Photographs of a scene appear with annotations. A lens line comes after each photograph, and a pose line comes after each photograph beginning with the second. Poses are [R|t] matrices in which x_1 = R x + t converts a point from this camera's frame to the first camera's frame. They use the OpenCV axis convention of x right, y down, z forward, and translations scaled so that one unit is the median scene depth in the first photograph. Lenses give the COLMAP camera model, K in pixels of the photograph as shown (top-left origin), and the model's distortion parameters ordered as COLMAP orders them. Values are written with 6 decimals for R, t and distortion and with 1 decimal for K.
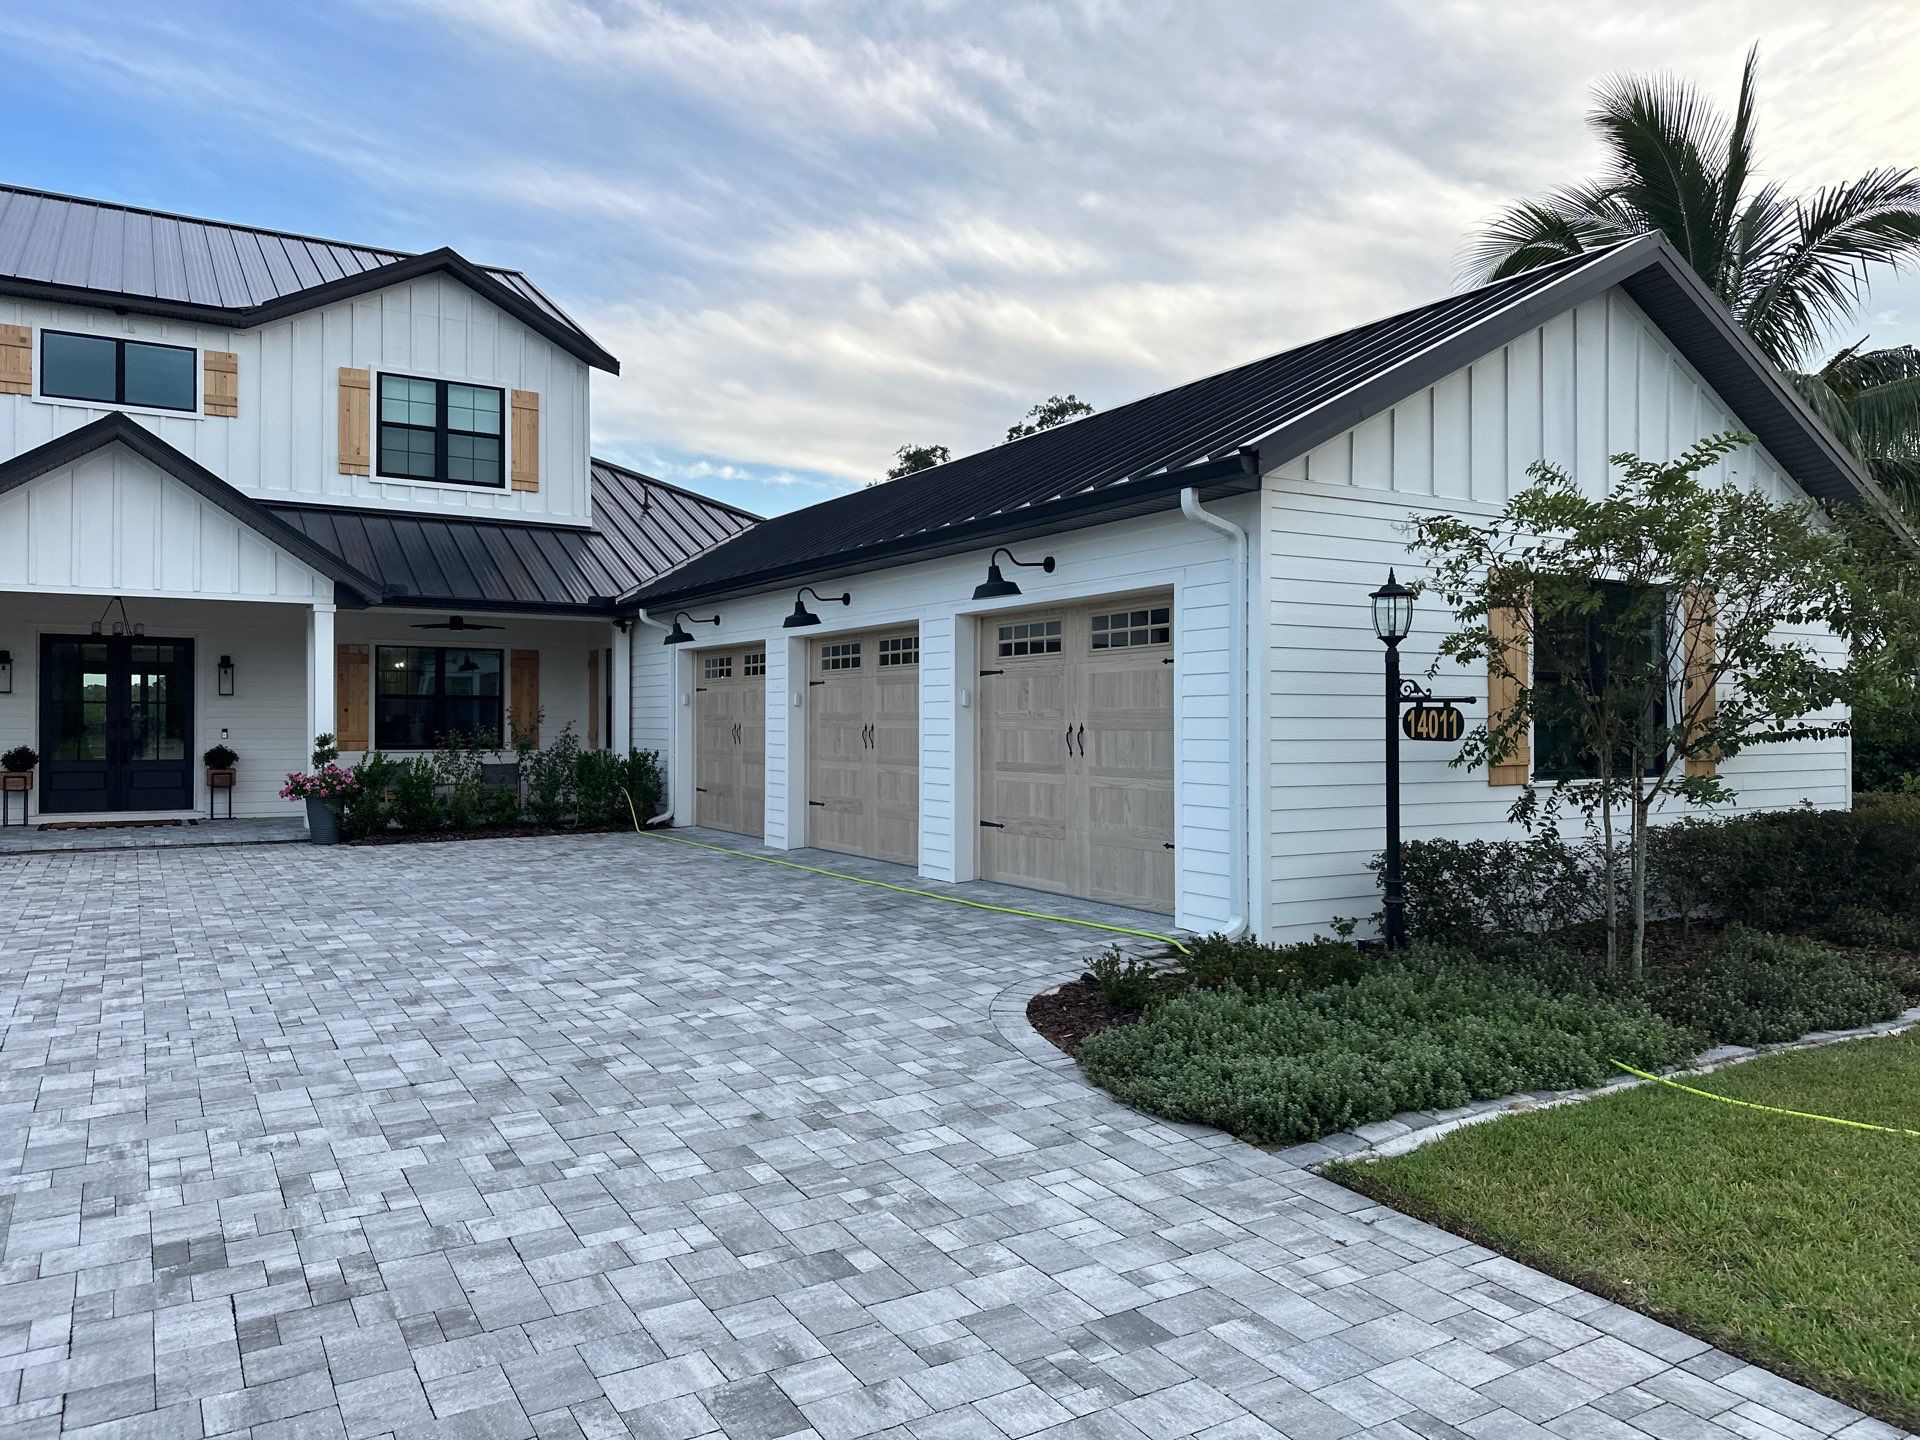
lens RADIAL K [[1320.3, 0, 951.7], [0, 1320.3, 713.2], [0, 0, 1]] dist [0.063241, -0.073434]
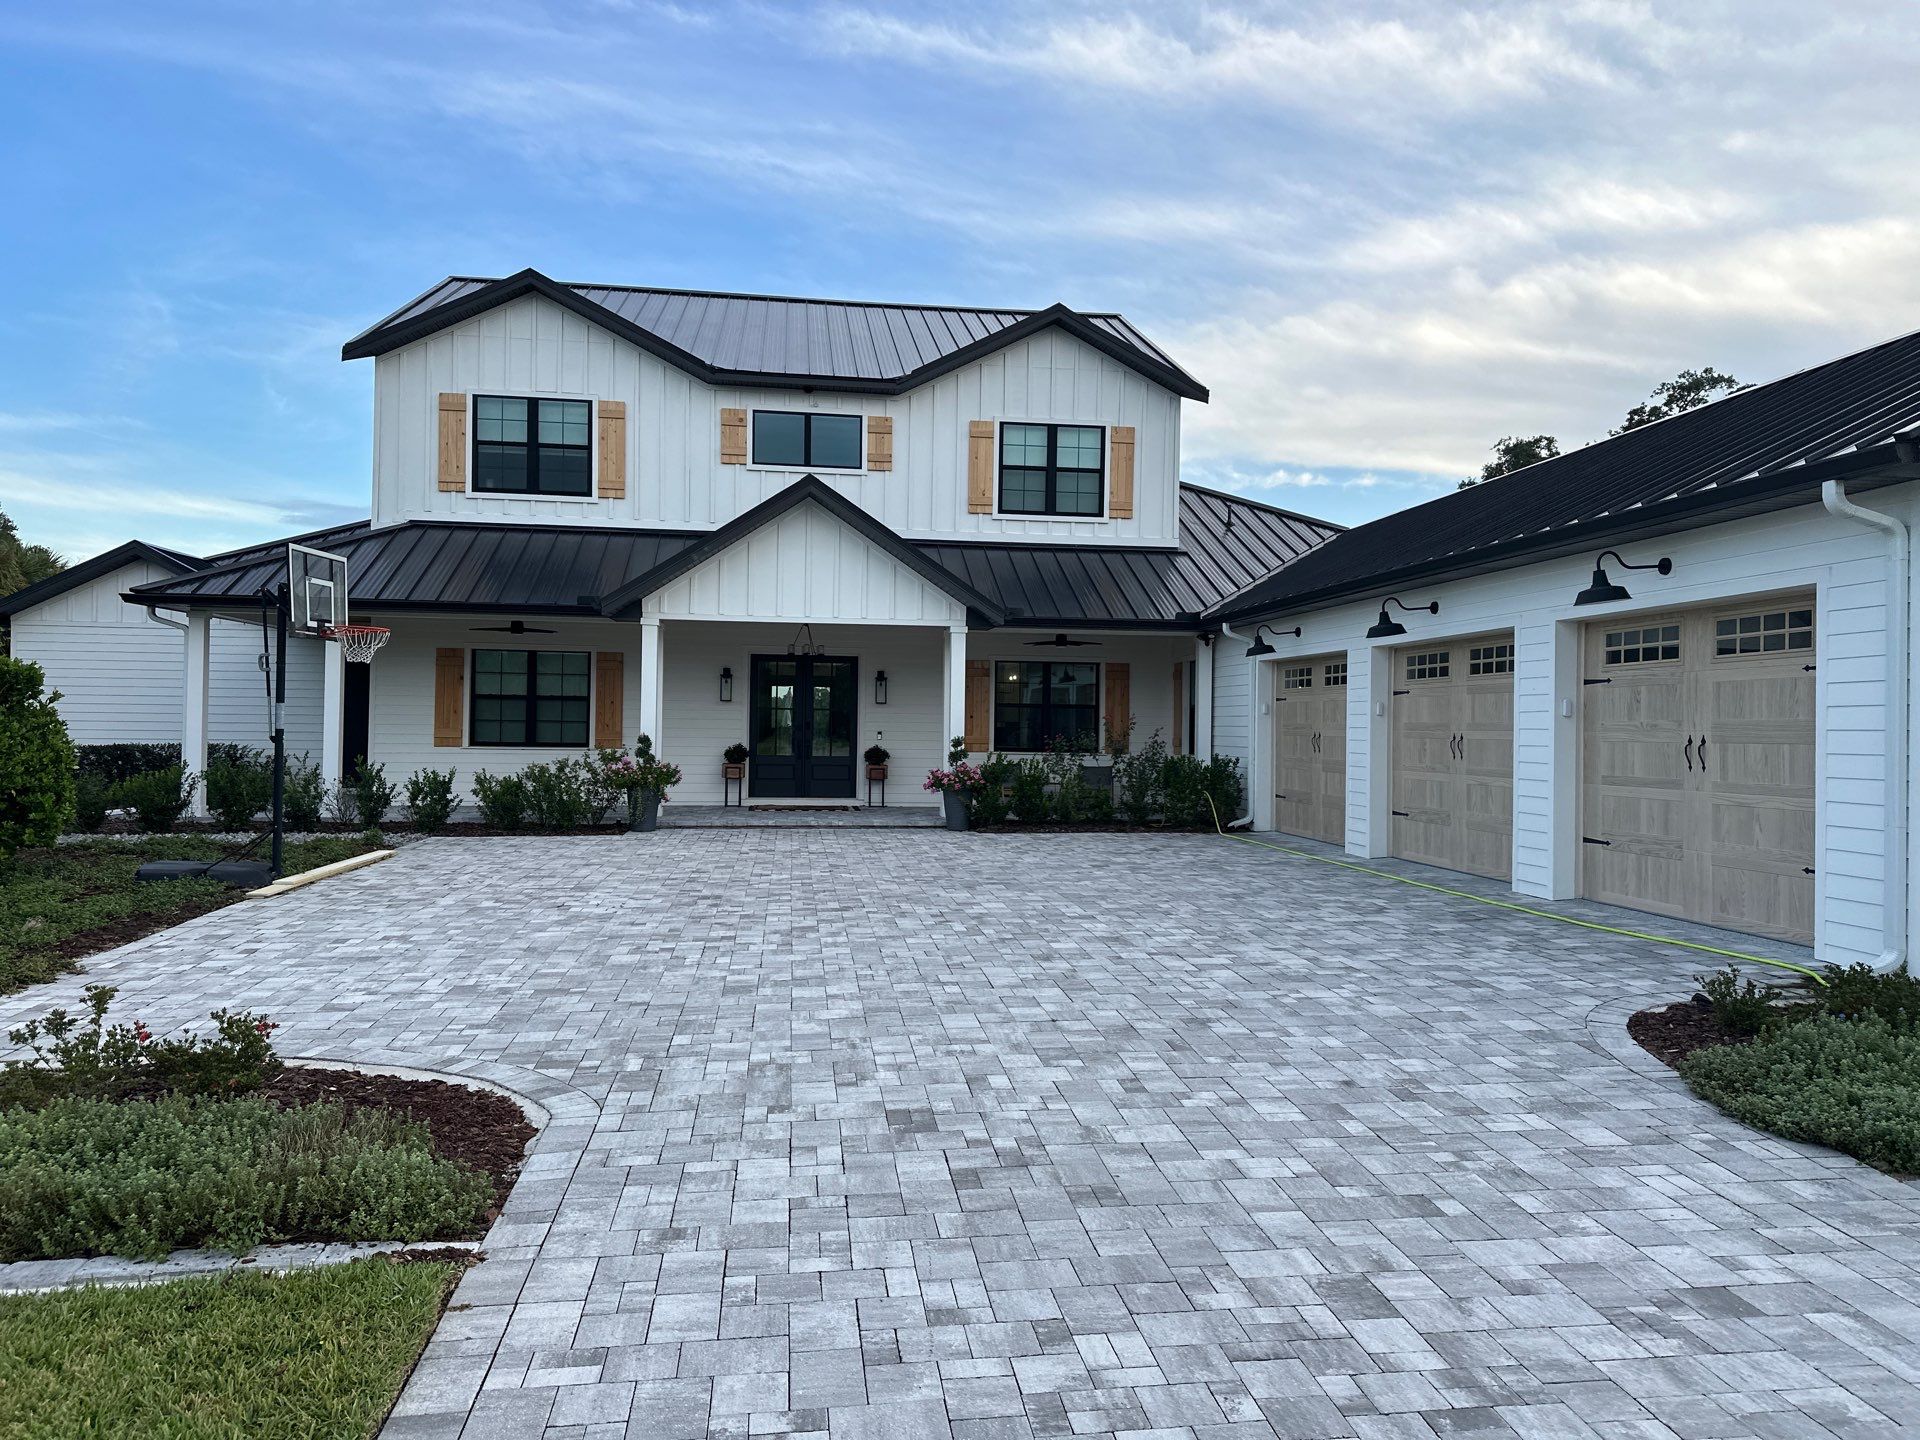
lens RADIAL K [[1320.3, 0, 963.5], [0, 1320.3, 712.2], [0, 0, 1]] dist [0.063241, -0.073434]
pose [[0.913453, 0.006495, -0.406892, 0.005900], [-0.010335, 0.999920, -0.007241, 0.003565], [0.406813, 0.010820, 0.913447, -0.078473]]
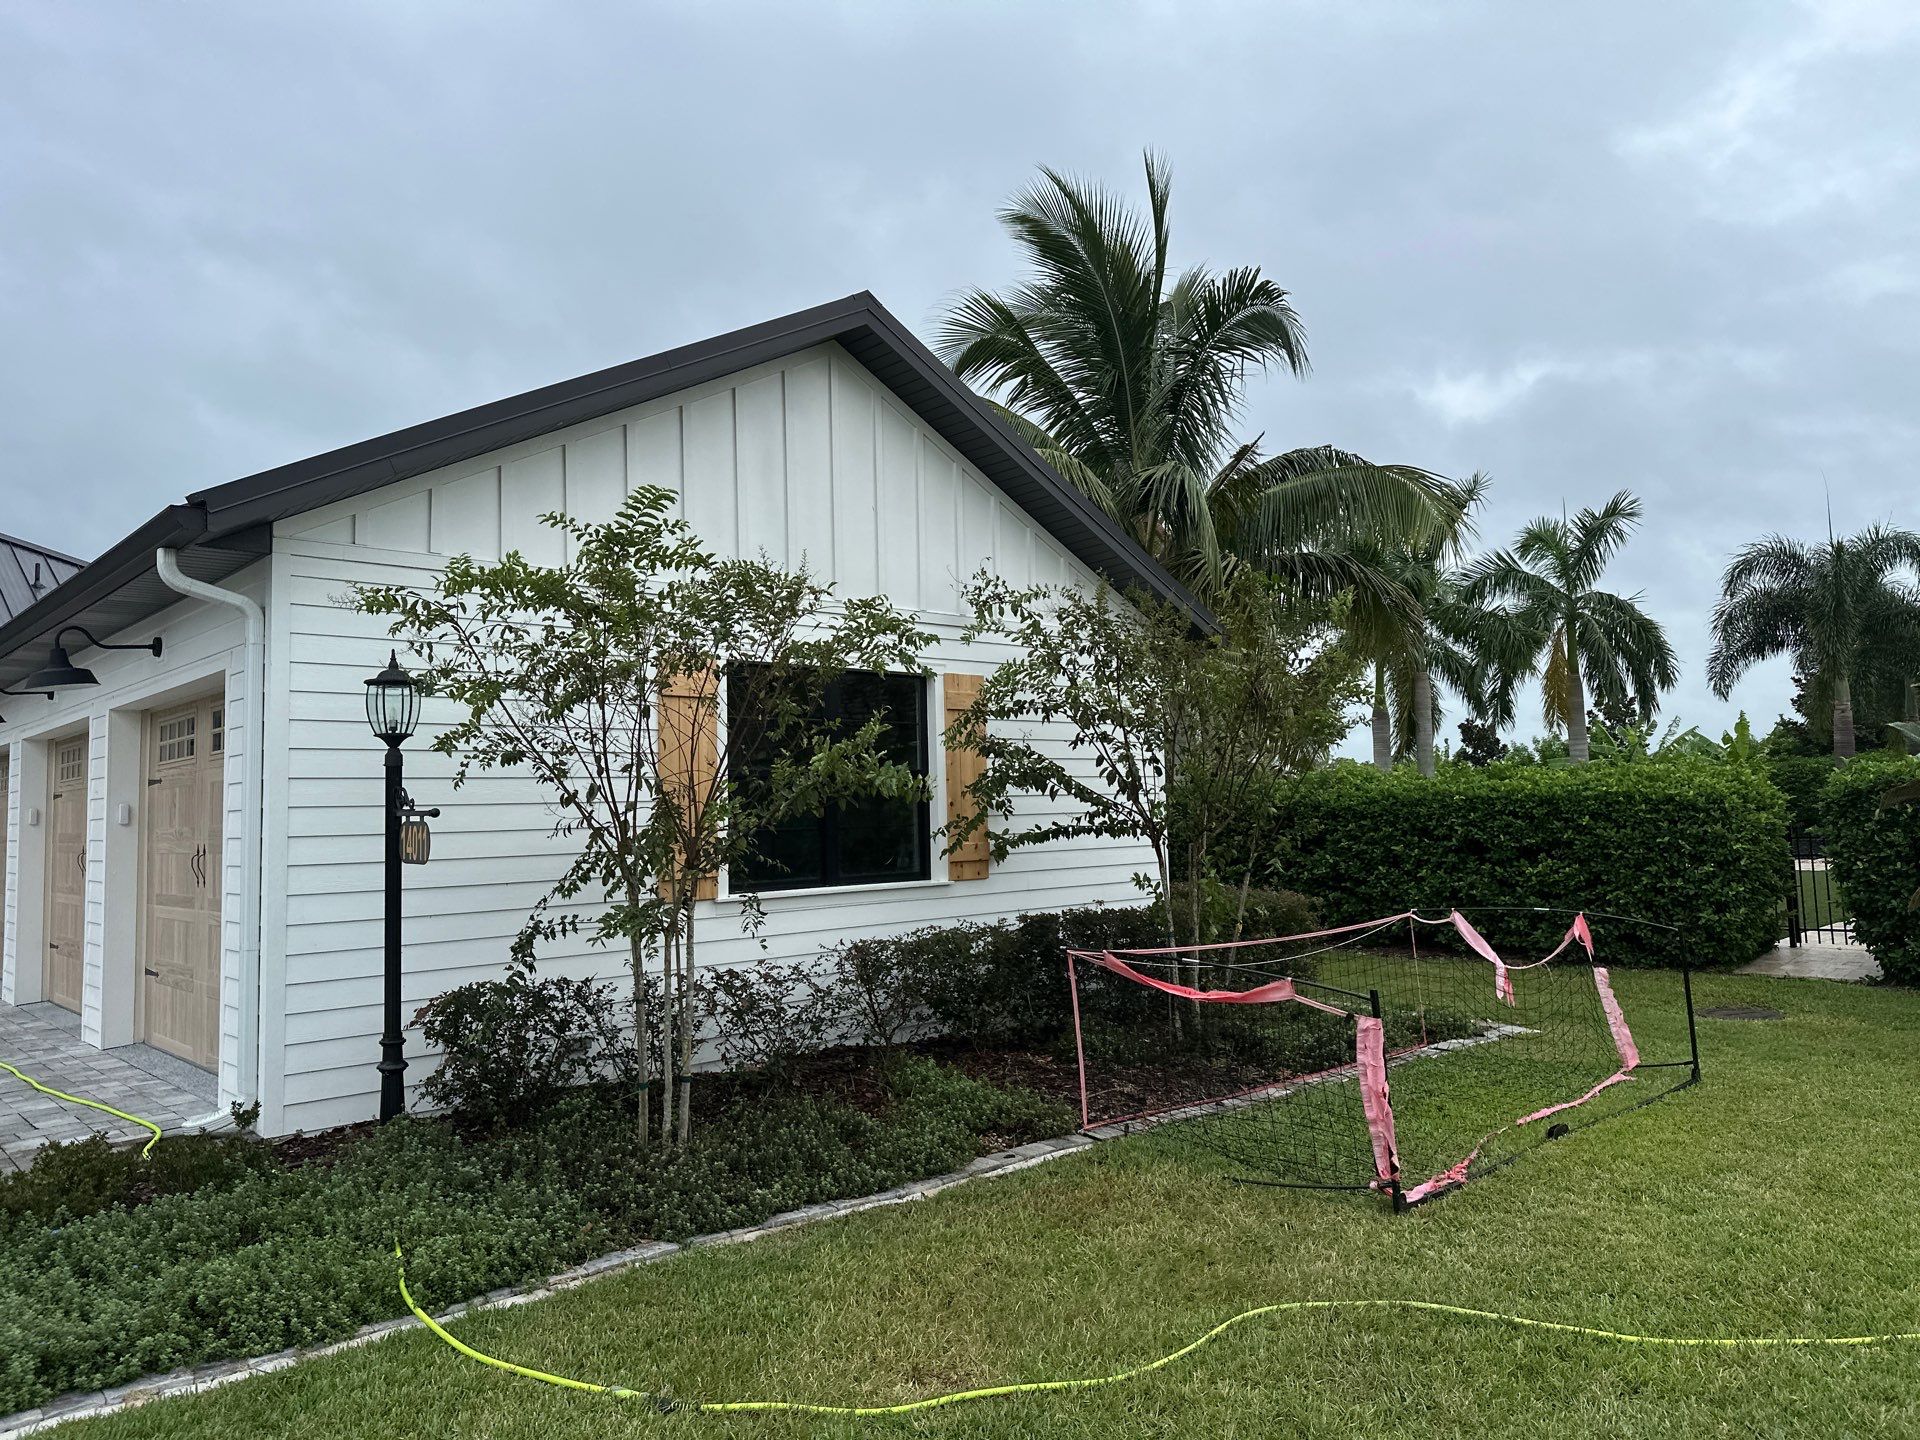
lens RADIAL K [[1320.3, 0, 969.8], [0, 1320.3, 711.0], [0, 0, 1]] dist [0.063241, -0.073434]
pose [[0.978161, -0.009716, 0.207623, 0.394192], [0.024846, 0.997210, -0.070391, -0.004546], [-0.206360, 0.074013, 0.975673, 0.105160]]
